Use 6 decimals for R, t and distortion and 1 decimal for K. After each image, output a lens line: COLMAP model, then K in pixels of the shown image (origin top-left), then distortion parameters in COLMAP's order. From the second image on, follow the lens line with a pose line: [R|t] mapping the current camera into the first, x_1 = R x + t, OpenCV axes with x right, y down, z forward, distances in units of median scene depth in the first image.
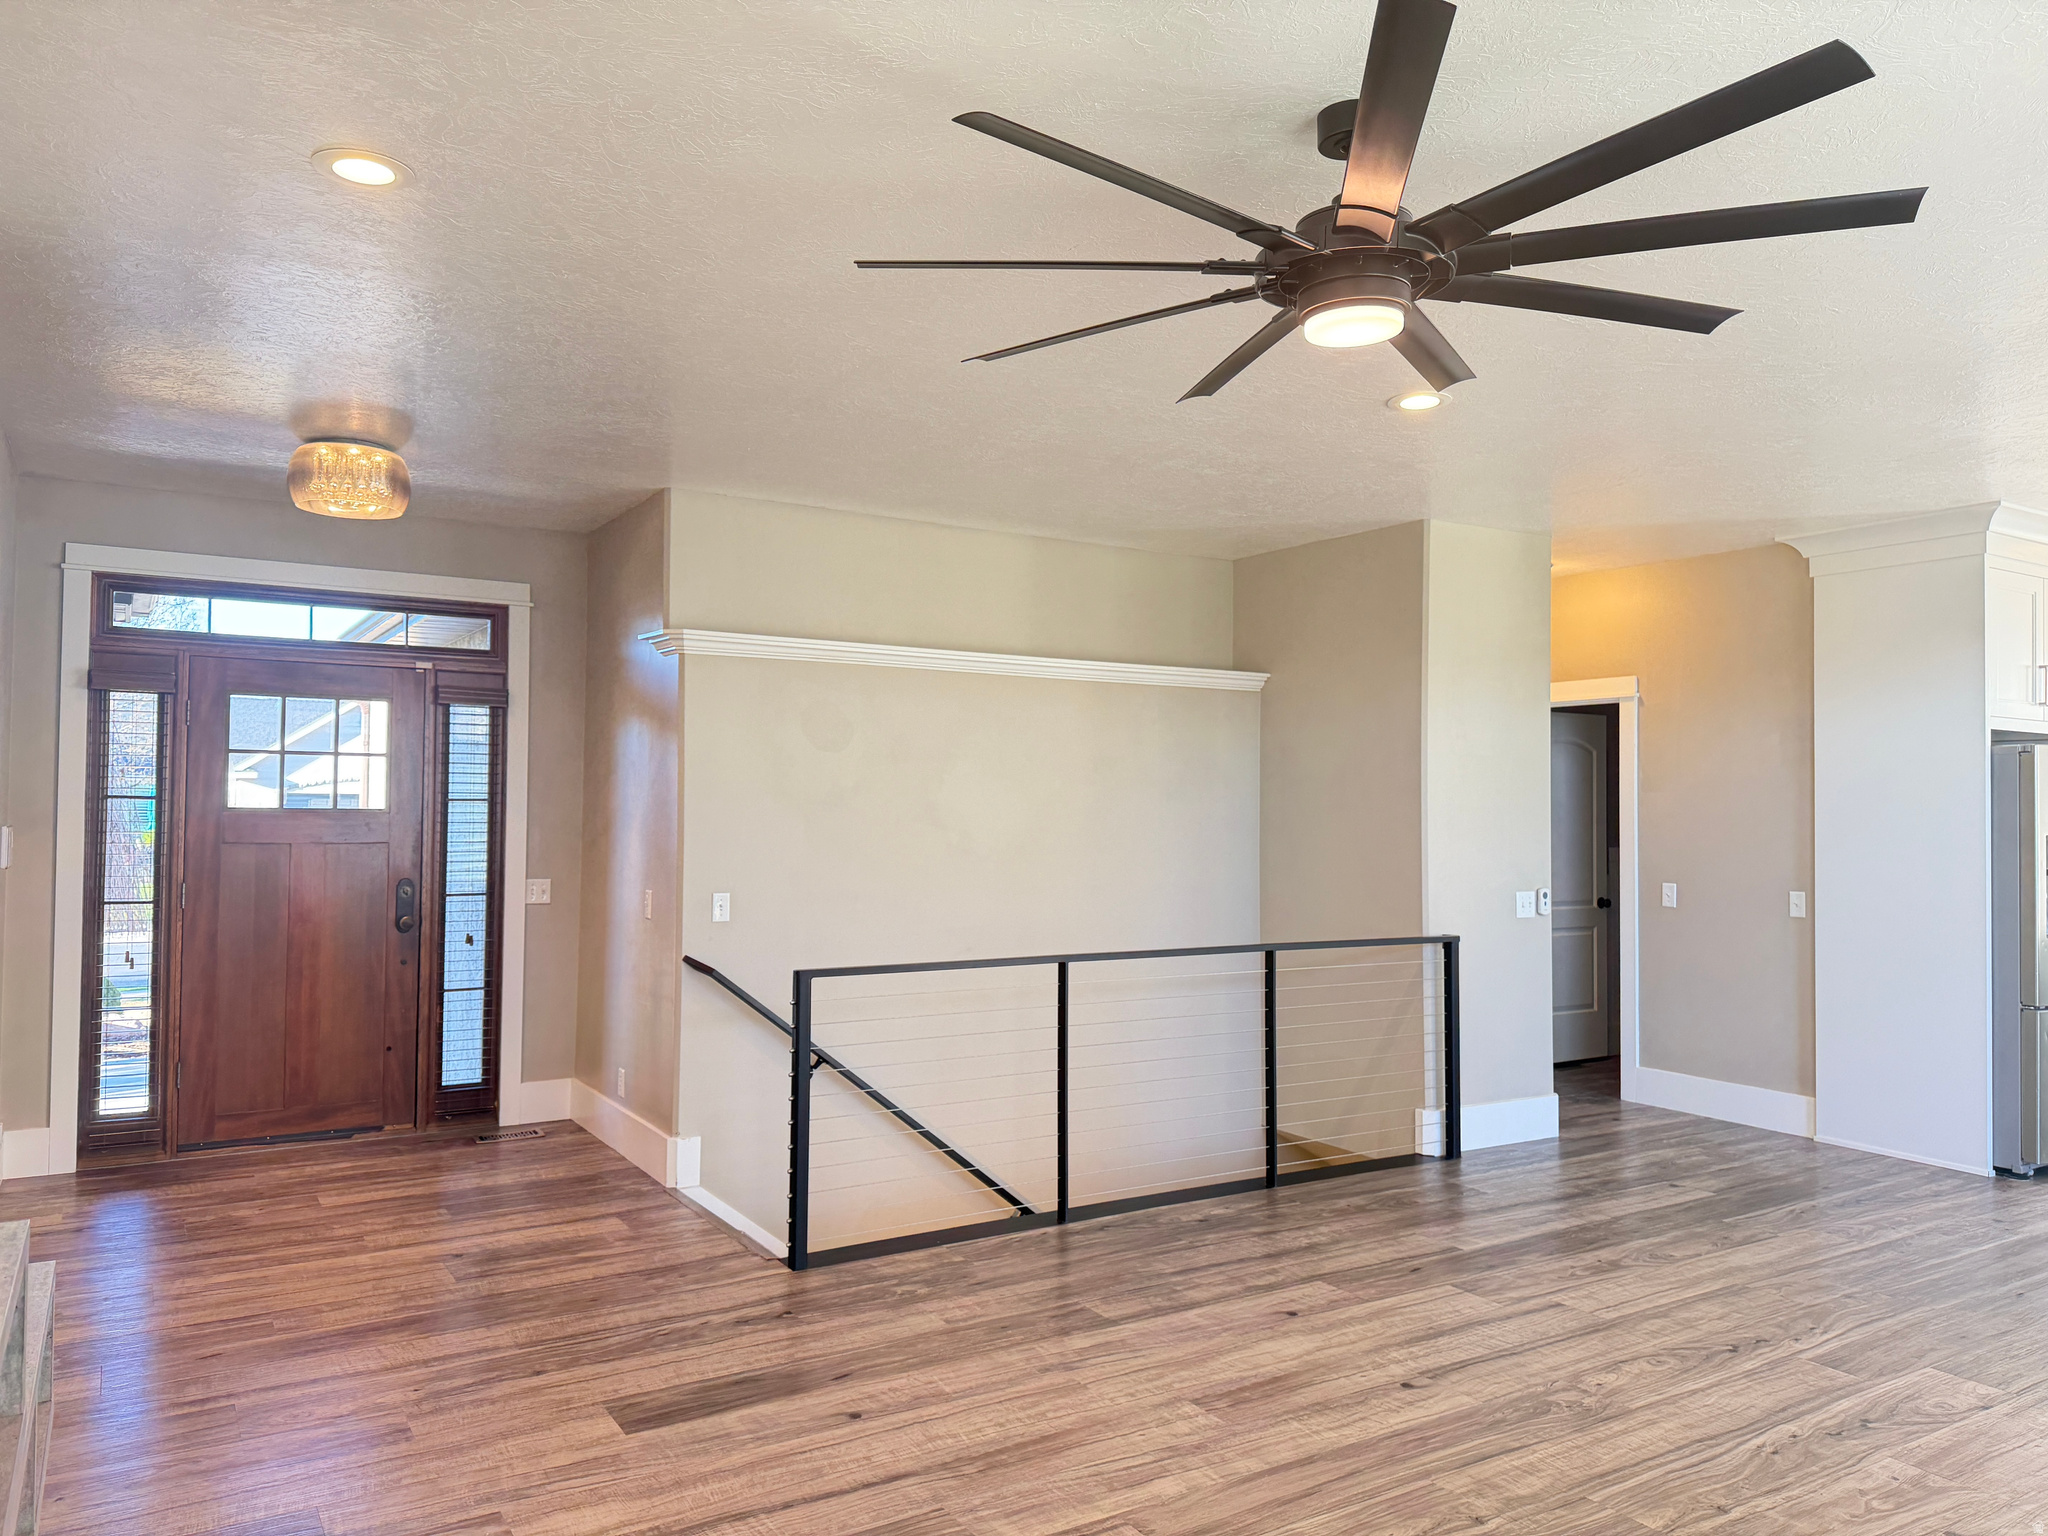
lens RADIAL K [[1437.3, 0, 1024.0], [0, 1437.3, 768.0], [0, 0, 1]] dist [0.054652, -0.096099]
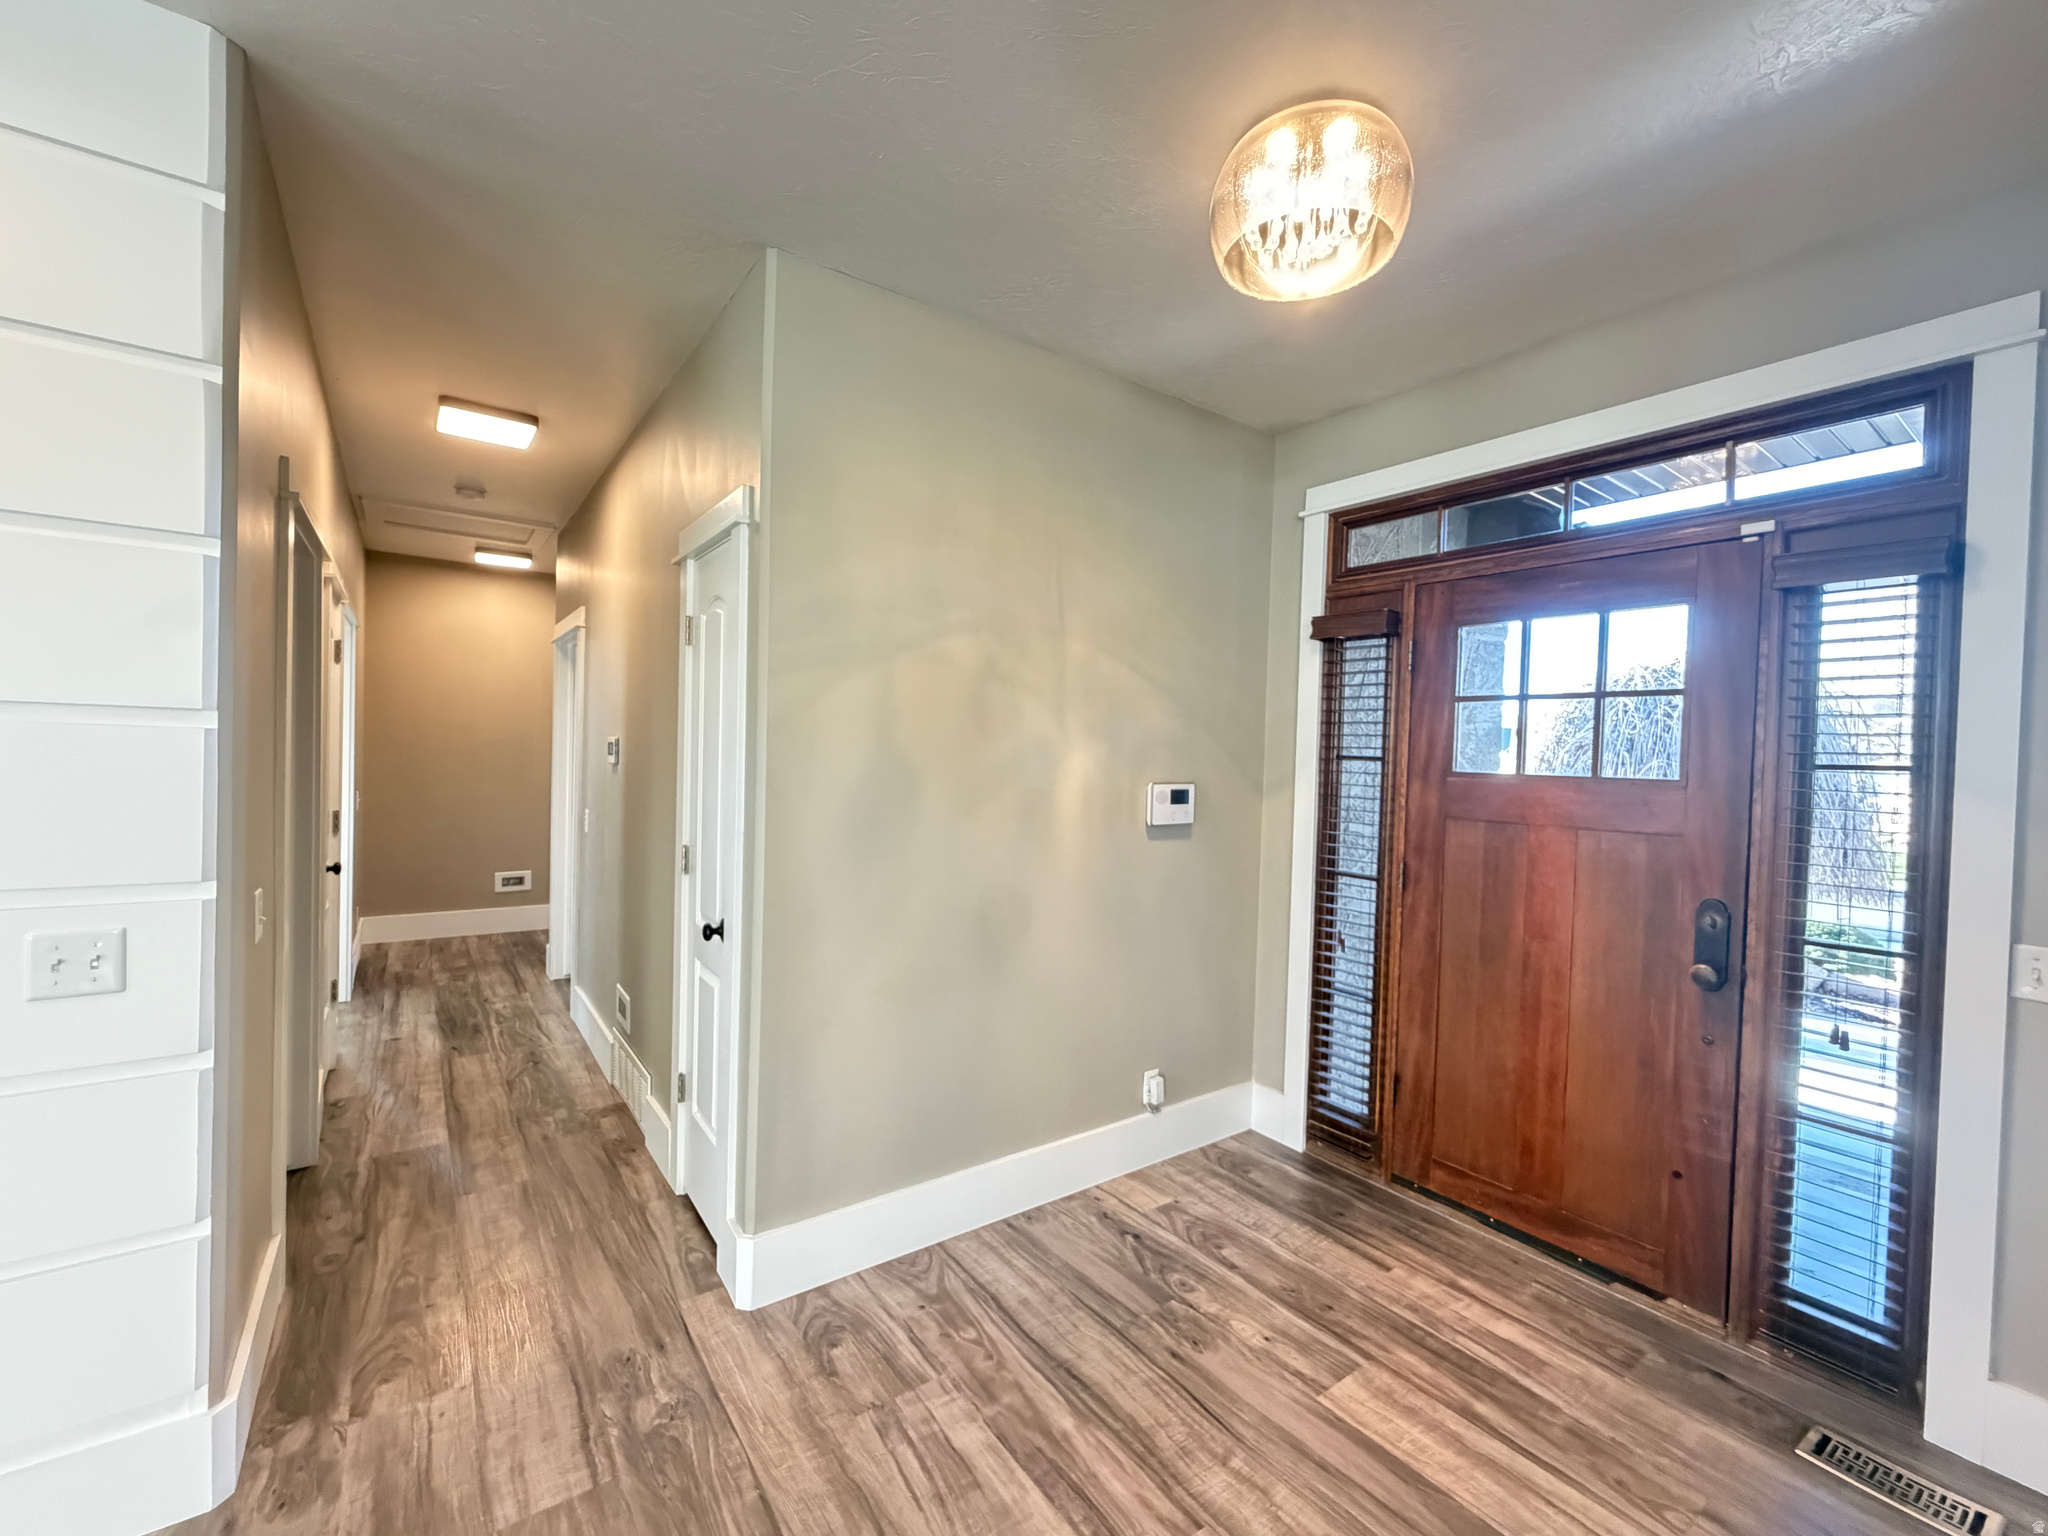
lens RADIAL K [[861.1, 0, 1024.0], [0, 861.1, 768.0], [0, 0, 1]] dist [0.011835, 0.000140]
pose [[0.077886, 0.013445, -0.996872, -0.103062], [0.002388, 0.999904, 0.013673, 0.018390], [0.996959, -0.003446, 0.077846, 0.728912]]
